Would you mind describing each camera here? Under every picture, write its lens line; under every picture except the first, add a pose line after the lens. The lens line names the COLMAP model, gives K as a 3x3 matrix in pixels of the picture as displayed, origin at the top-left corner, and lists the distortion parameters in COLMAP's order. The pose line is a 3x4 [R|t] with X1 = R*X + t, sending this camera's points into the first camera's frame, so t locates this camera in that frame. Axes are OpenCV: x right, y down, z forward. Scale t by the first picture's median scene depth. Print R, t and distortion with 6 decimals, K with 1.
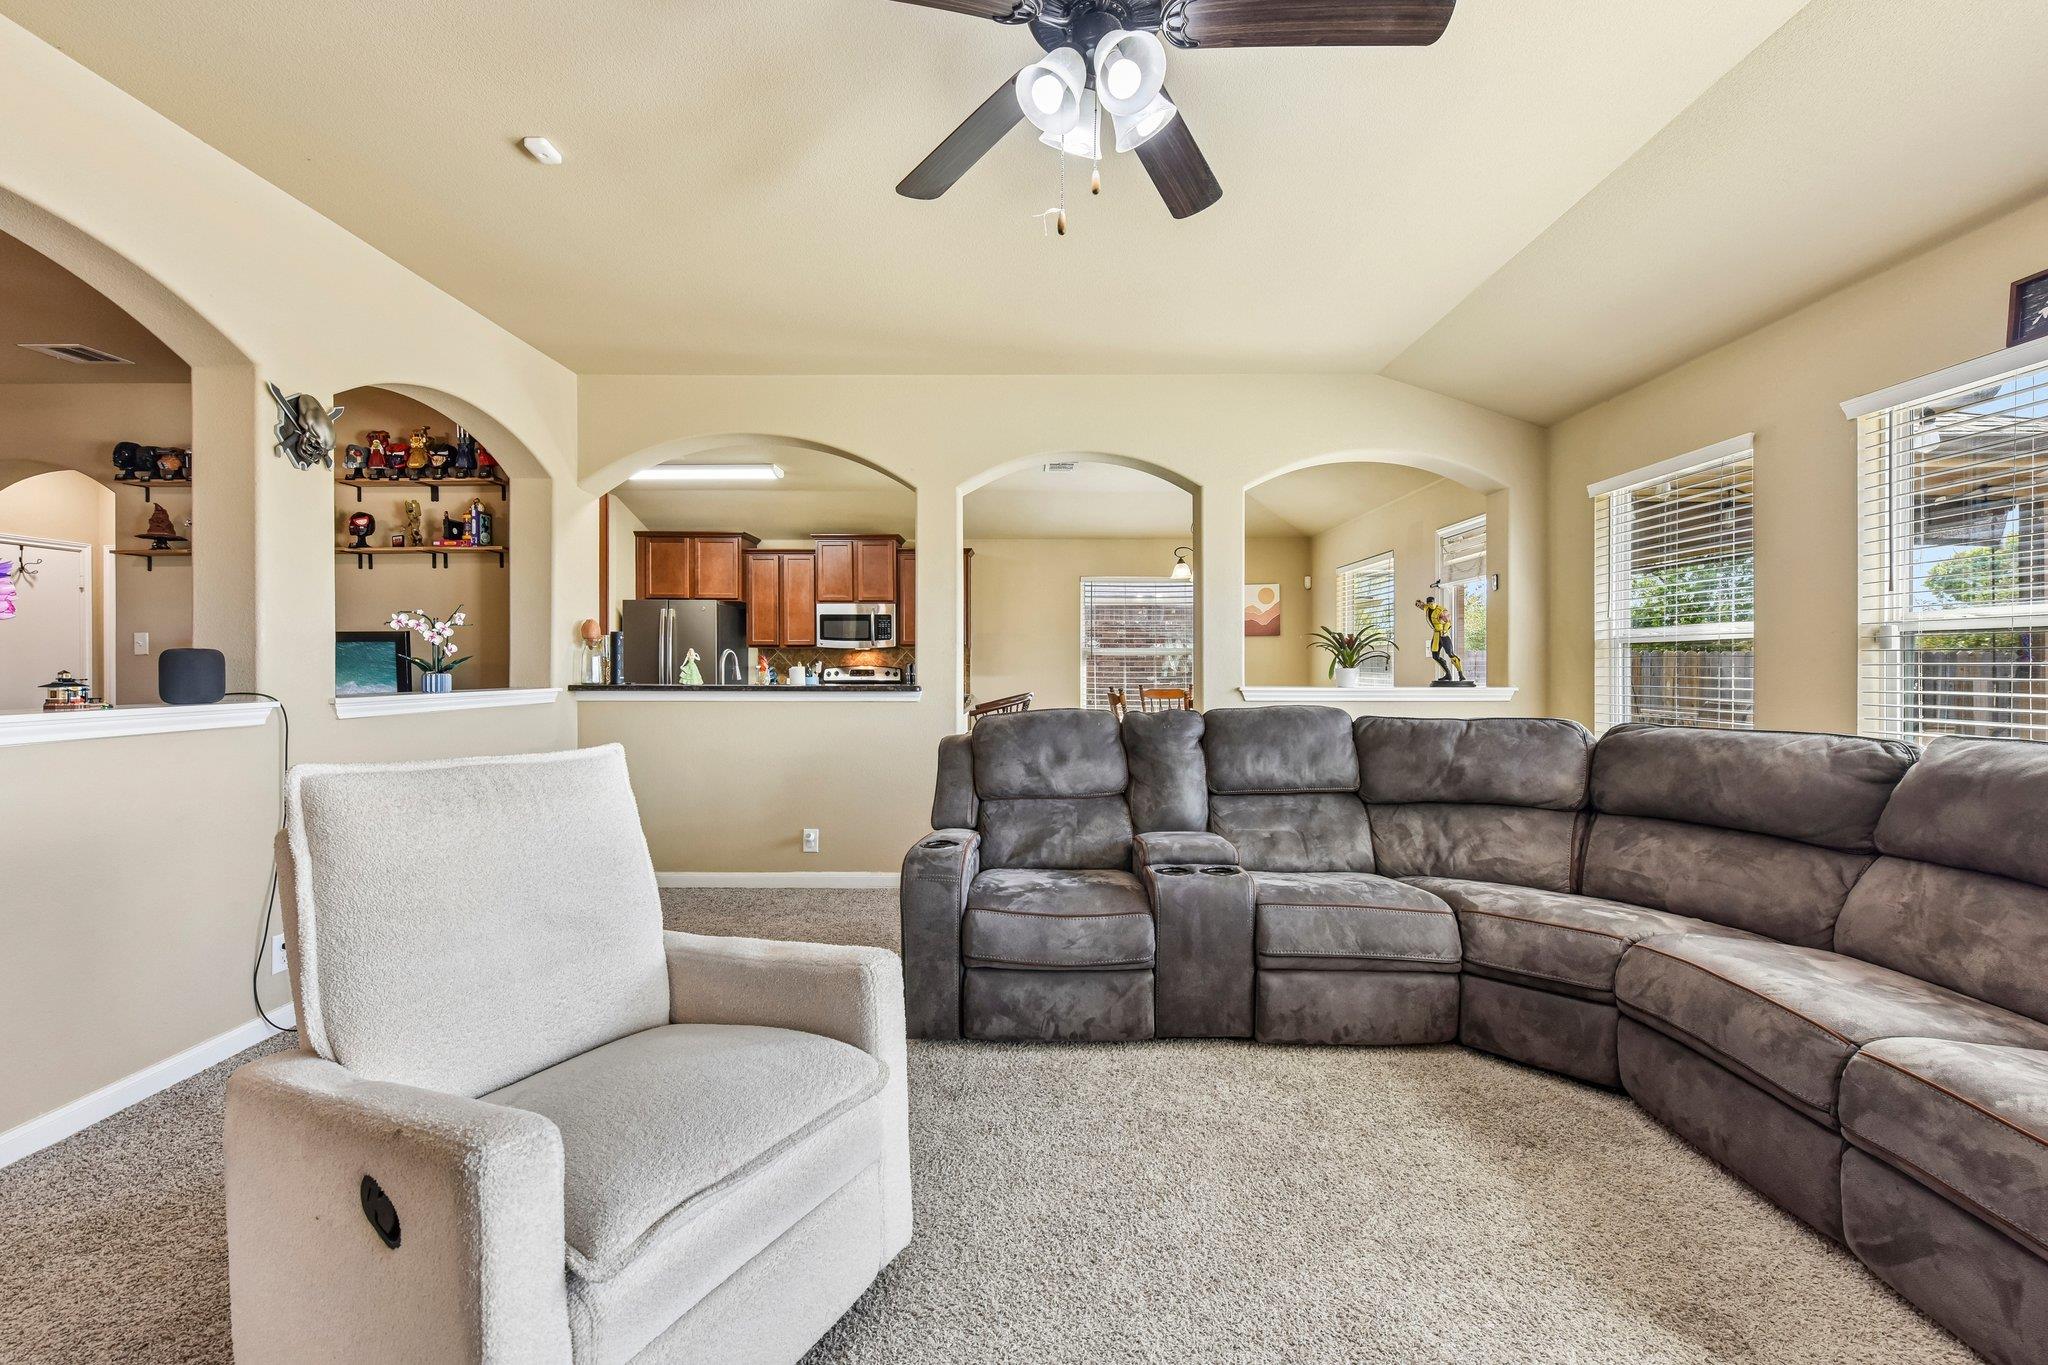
lens RADIAL K [[811.6, 0, 1013.7], [0, 811.6, 663.2], [0, 0, 1]] dist [0.002411, -0.002091]
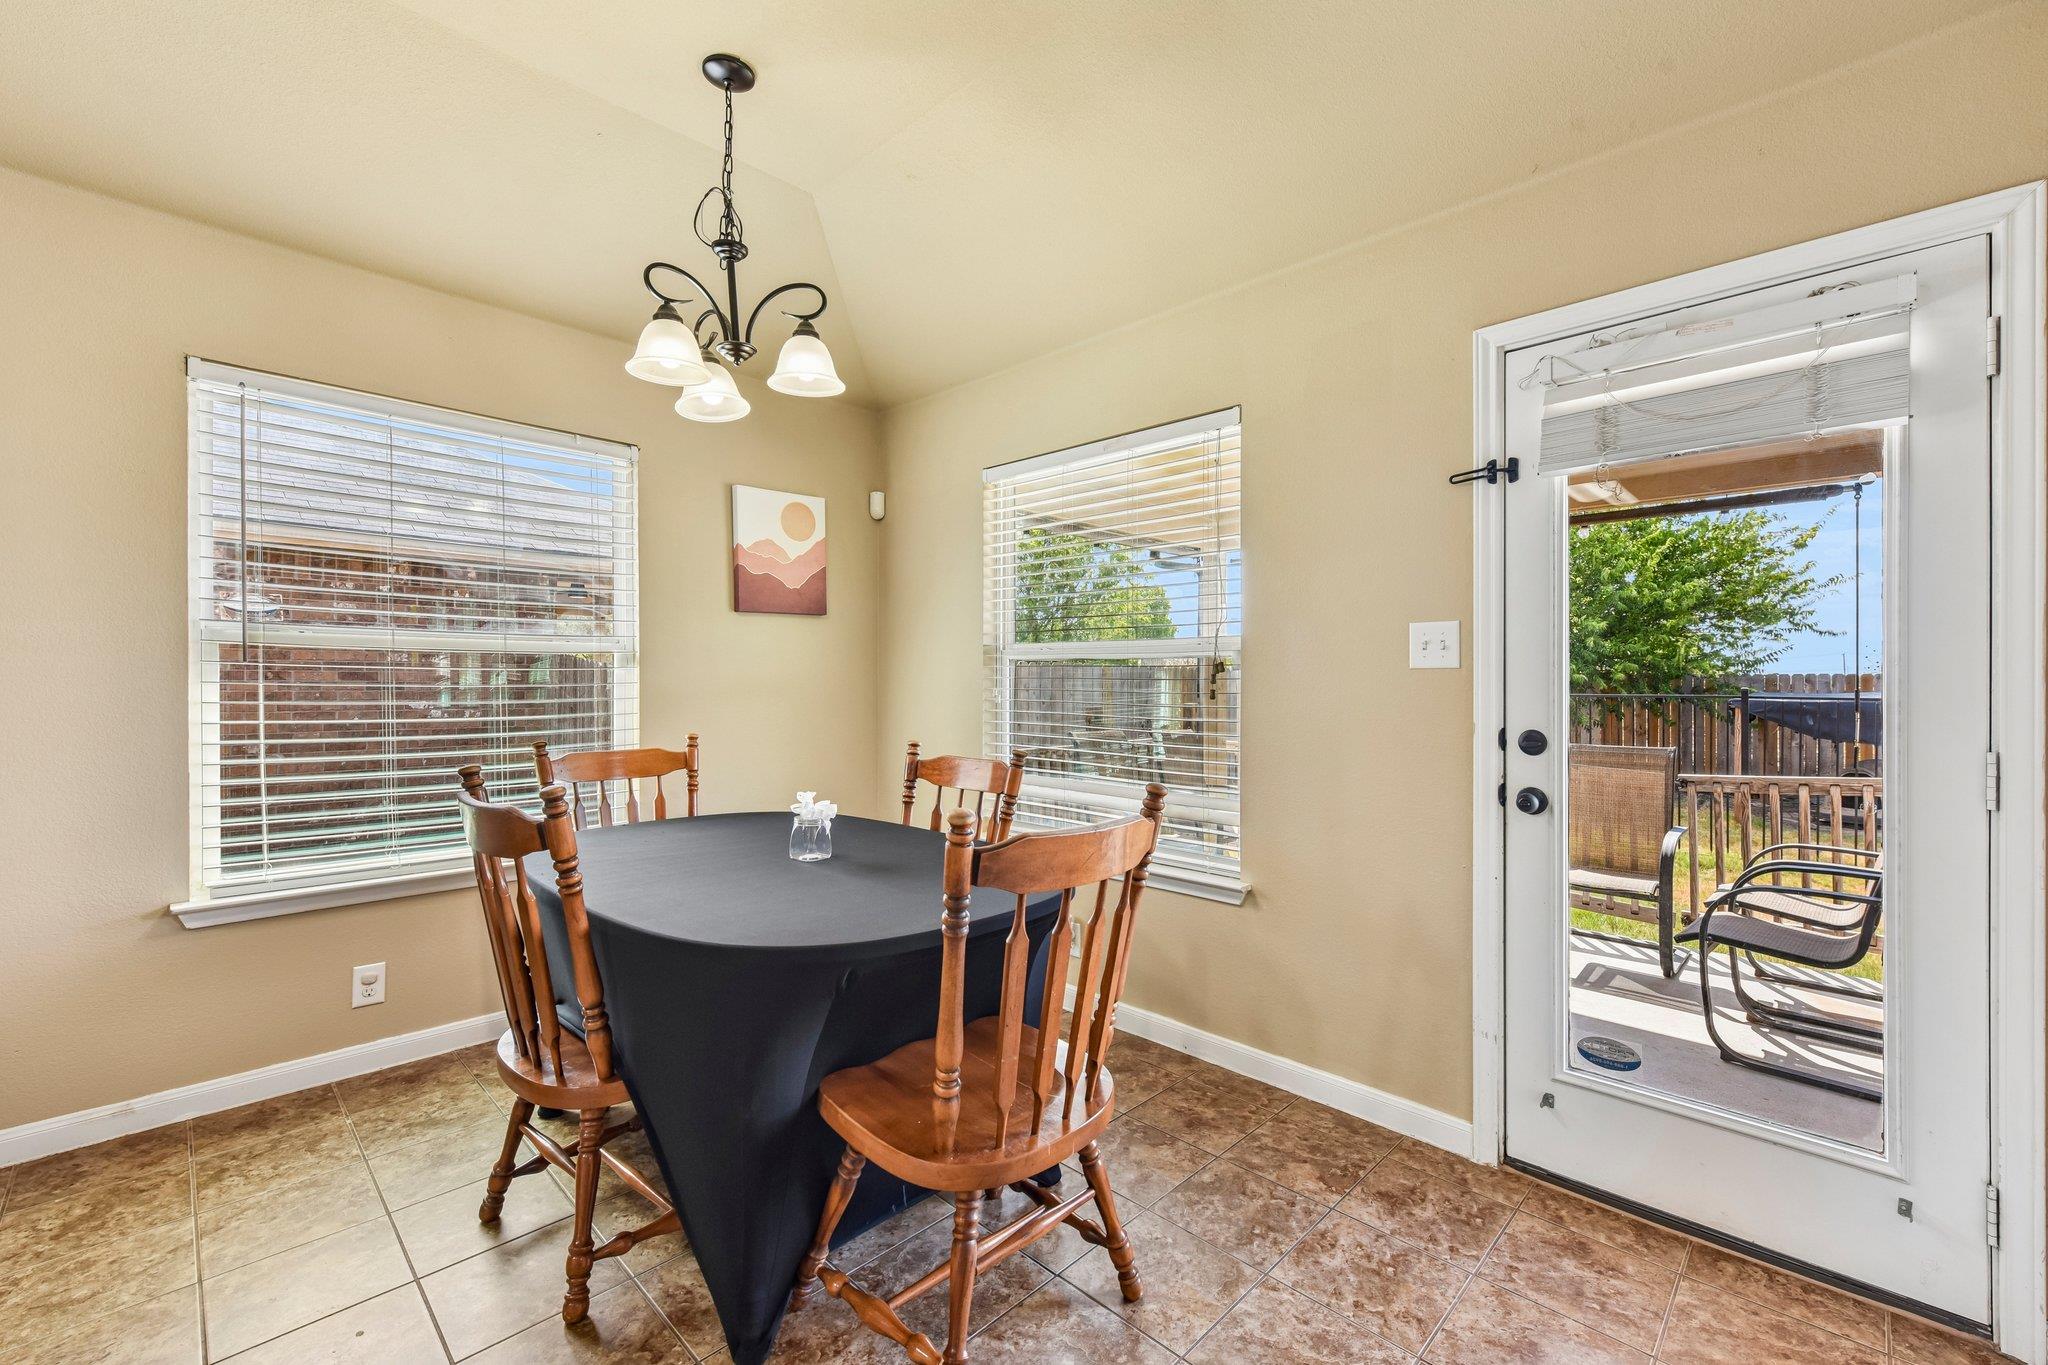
lens RADIAL K [[860.2, 0, 1042.2], [0, 860.2, 684.1], [0, 0, 1]] dist [0.010194, -0.001975]
pose [[0.671146, 0.001251, 0.741324, 0.156824], [-0.004769, 0.999985, 0.002630, 0.003799], [-0.741310, -0.005301, 0.671142, 1.576673]]
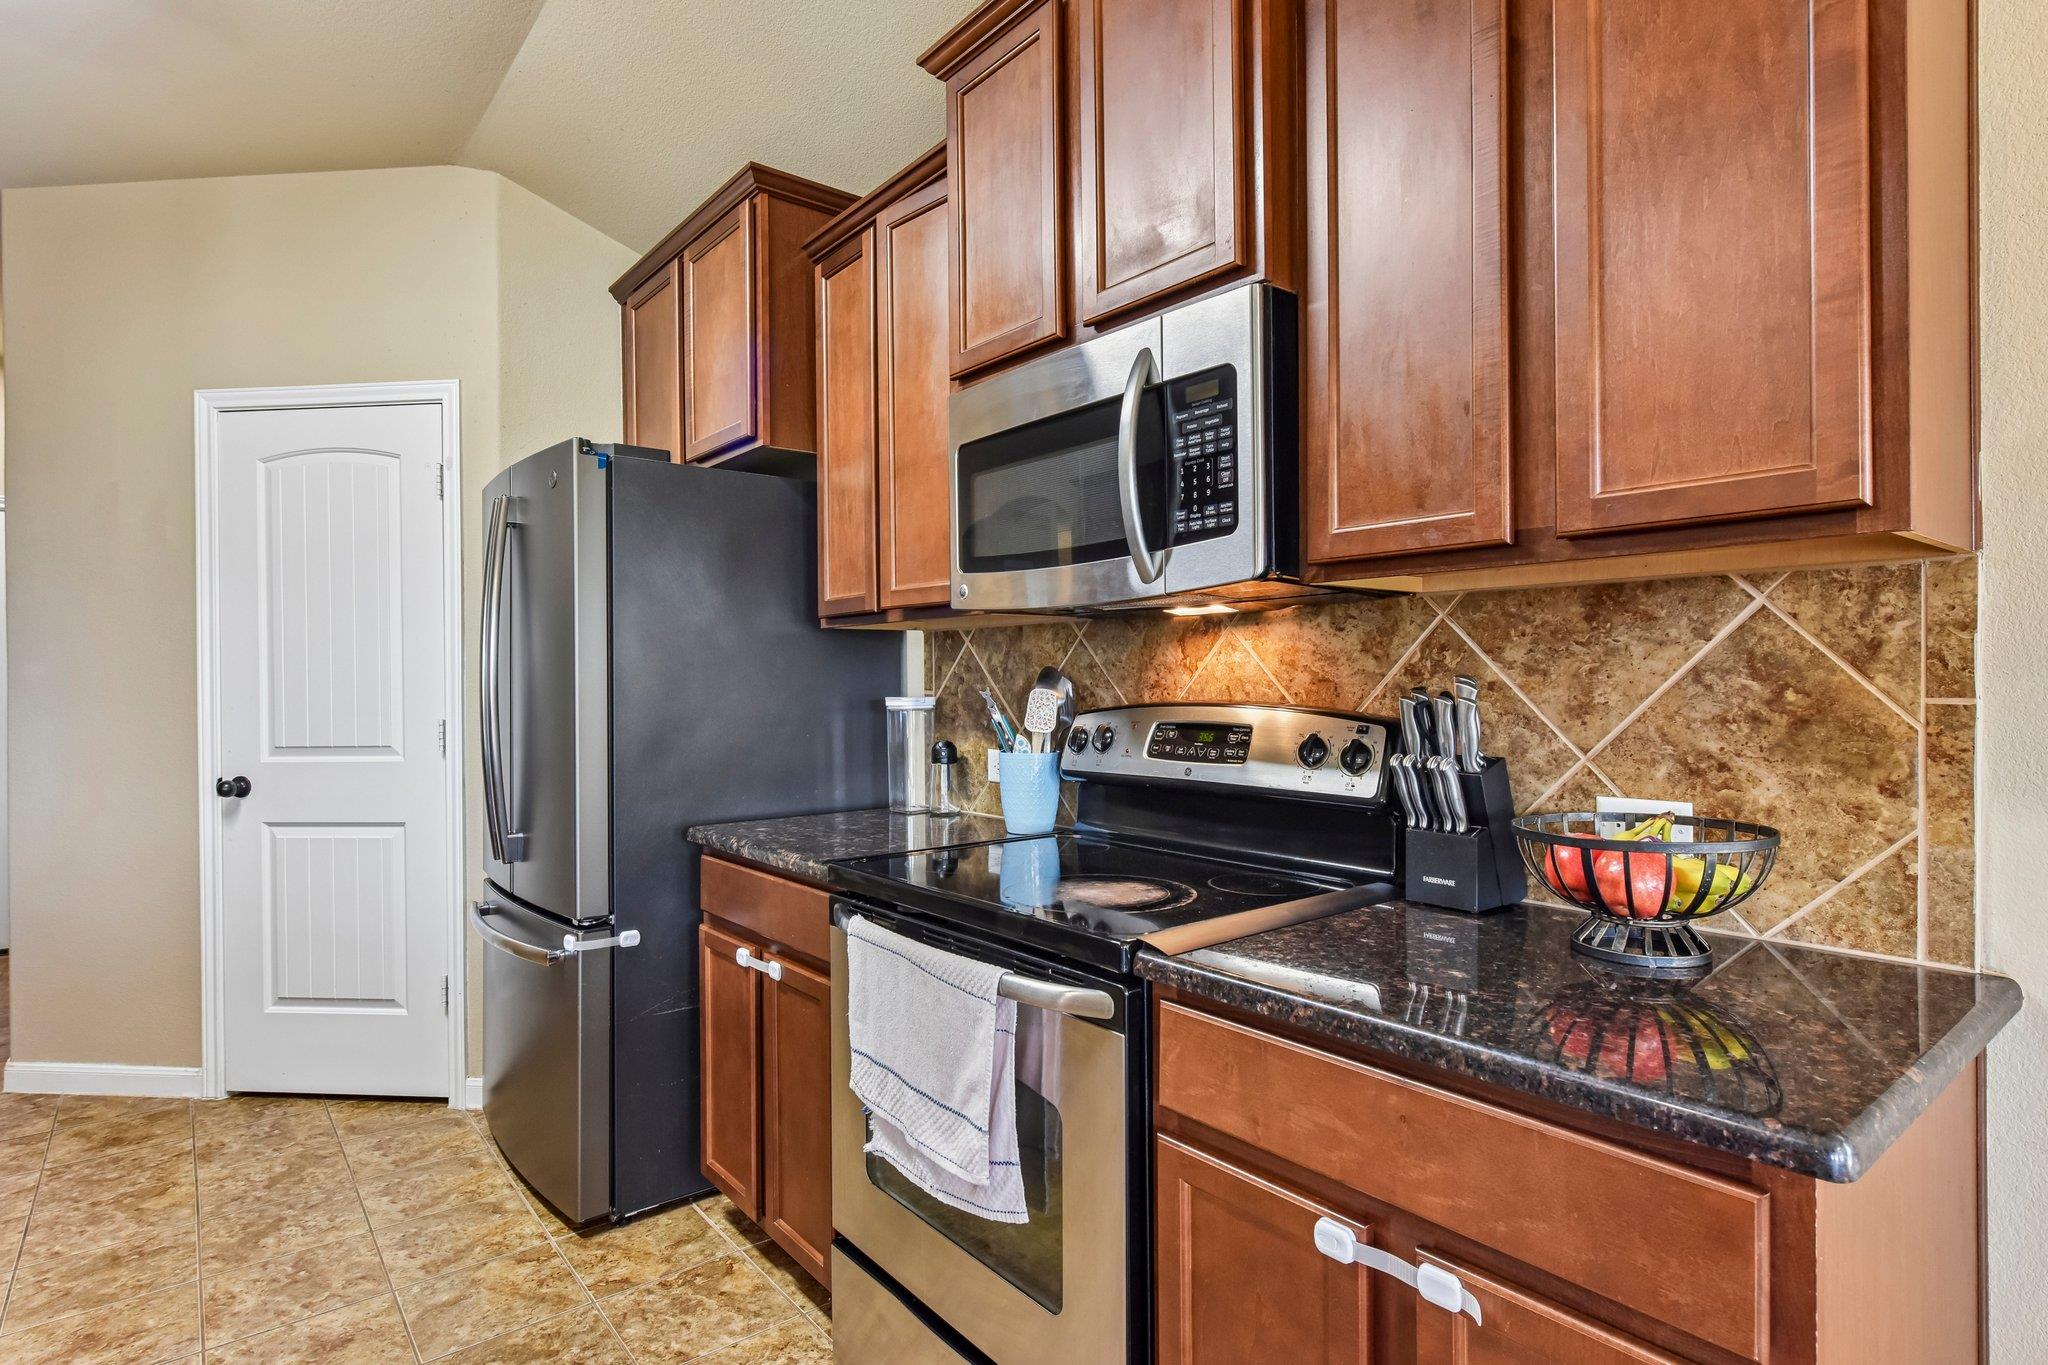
lens RADIAL K [[1067.7, 0, 1031.3], [0, 1067.7, 680.8], [0, 0, 1]] dist [0.001640, 0.000771]
pose [[0.652169, -0.006466, -0.758046, -0.065435], [0.008694, 0.999962, -0.001050, -0.005653], [0.758024, -0.005906, 0.652200, 2.171420]]
